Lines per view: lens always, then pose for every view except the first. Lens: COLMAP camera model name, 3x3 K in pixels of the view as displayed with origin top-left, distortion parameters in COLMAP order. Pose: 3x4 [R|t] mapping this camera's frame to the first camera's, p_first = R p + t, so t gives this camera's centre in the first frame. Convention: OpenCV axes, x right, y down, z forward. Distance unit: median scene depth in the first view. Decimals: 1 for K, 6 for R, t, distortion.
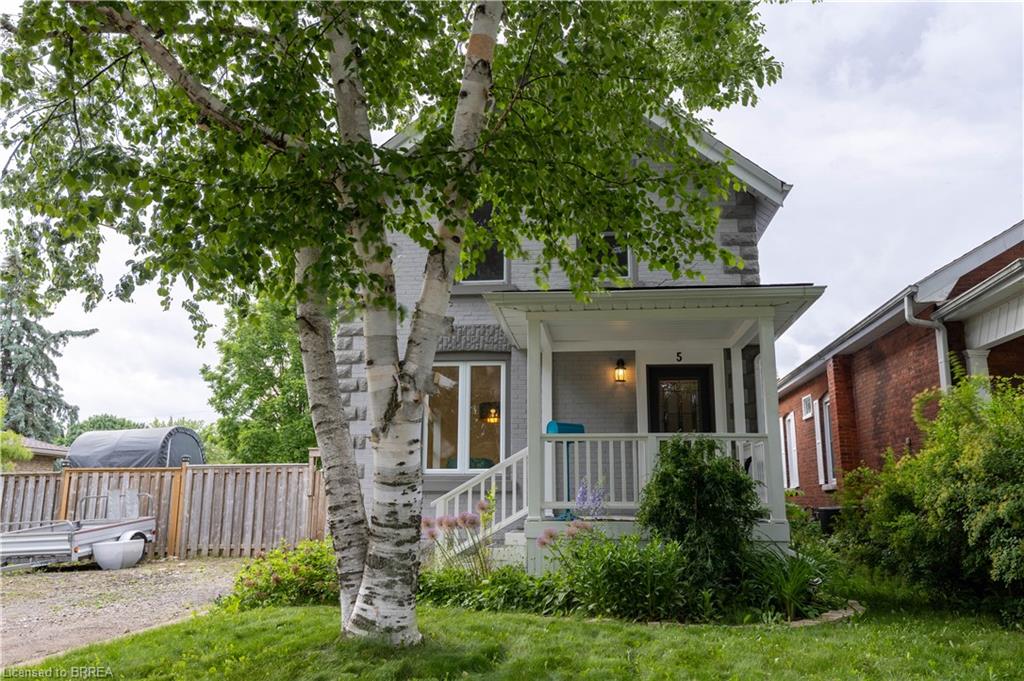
lens RADIAL K [[806.6, 0, 513.4], [0, 806.6, 339.3], [0, 0, 1]] dist [-0.008781, -0.003384]
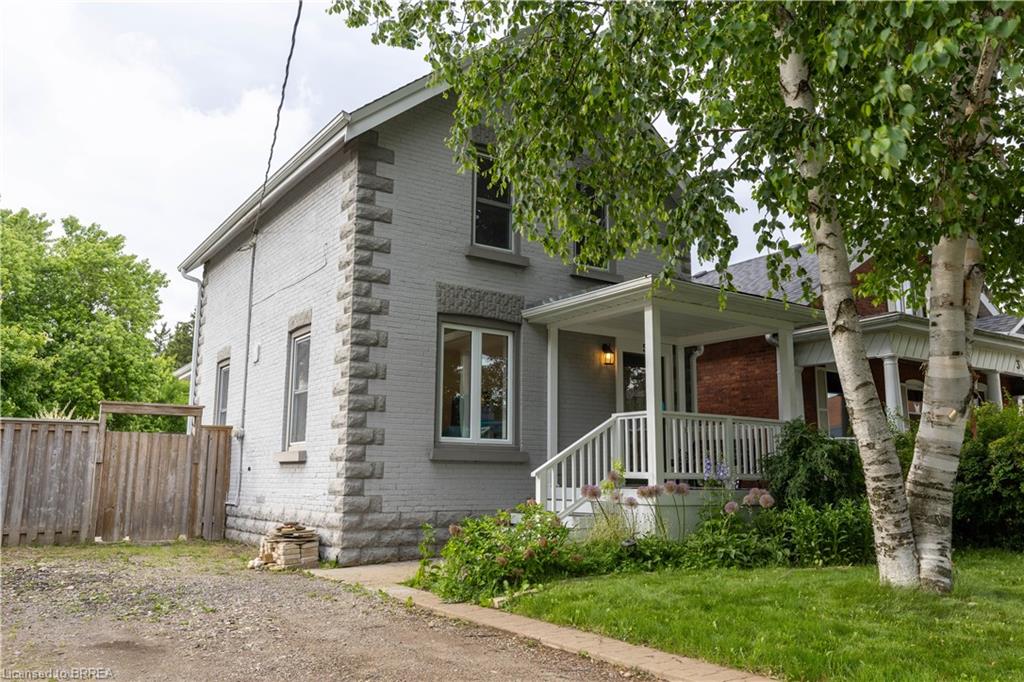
lens RADIAL K [[806.6, 0, 514.2], [0, 806.6, 341.2], [0, 0, 1]] dist [-0.008781, -0.003384]
pose [[0.757210, 0.111391, 0.643603, -0.663051], [-0.133242, 0.990974, -0.014751, 0.053545], [-0.639437, -0.074585, 0.765217, 0.239347]]
